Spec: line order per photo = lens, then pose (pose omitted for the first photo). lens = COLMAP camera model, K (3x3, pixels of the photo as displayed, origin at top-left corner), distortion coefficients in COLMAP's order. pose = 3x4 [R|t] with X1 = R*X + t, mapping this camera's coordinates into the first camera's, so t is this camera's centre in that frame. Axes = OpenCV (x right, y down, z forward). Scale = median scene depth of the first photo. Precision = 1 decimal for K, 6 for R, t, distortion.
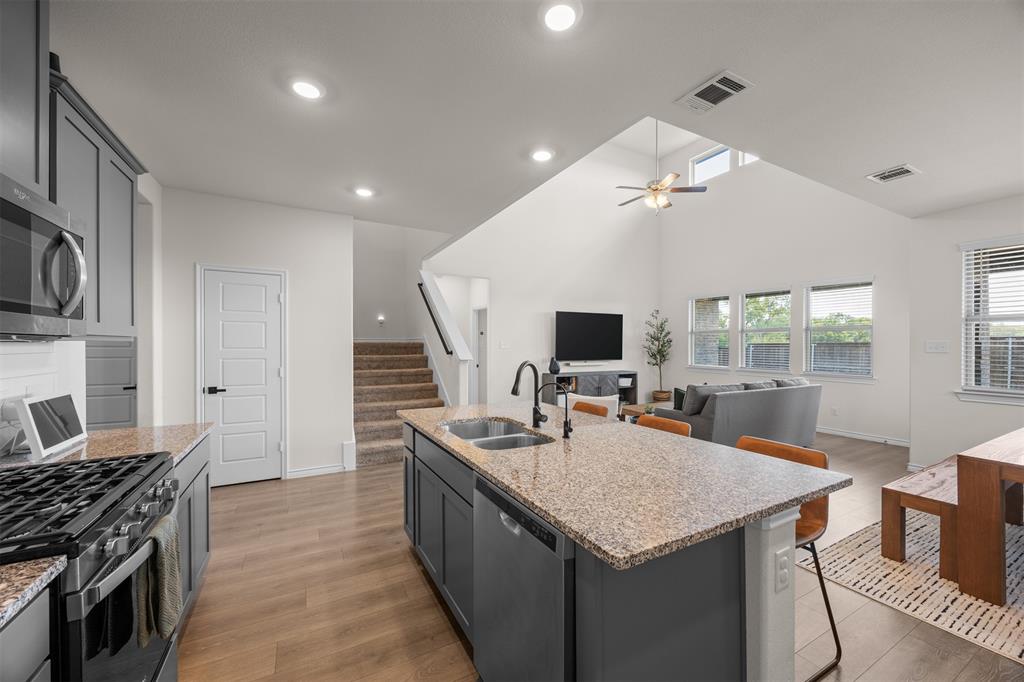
lens RADIAL K [[391.9, 0, 514.5], [0, 391.9, 341.1], [0, 0, 1]] dist [-0.000628, -0.000337]
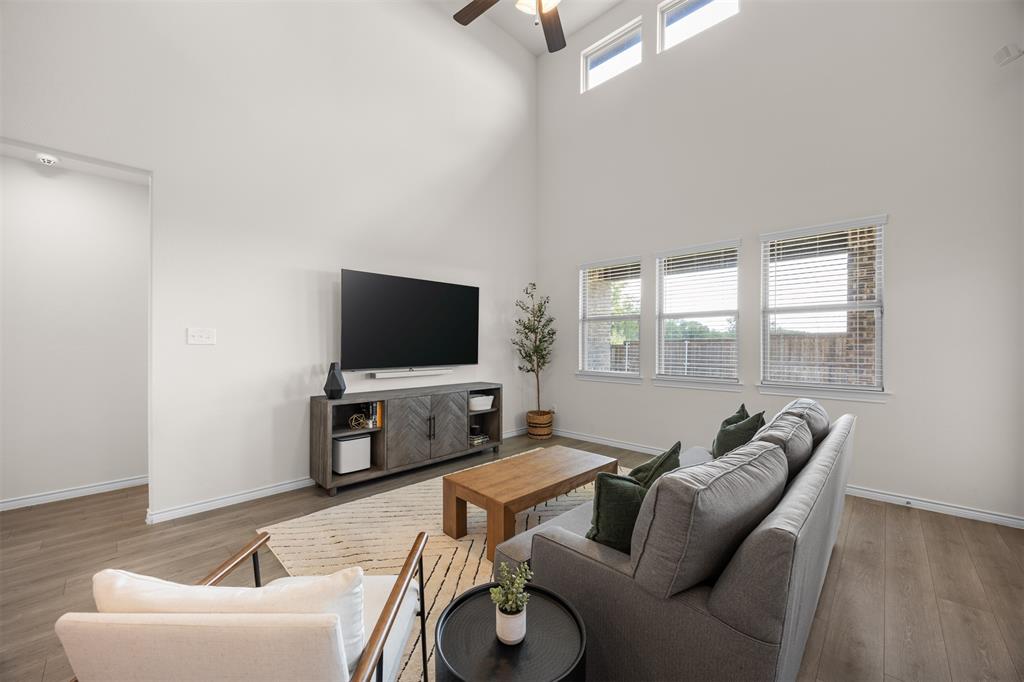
lens RADIAL K [[391.9, 0, 515.0], [0, 391.9, 341.7], [0, 0, 1]] dist [-0.000628, -0.000337]
pose [[0.952064, -0.000230, 0.305898, 0.150237], [-0.001929, 0.999975, 0.006753, 0.010033], [-0.305892, -0.007019, 0.952040, 0.429057]]
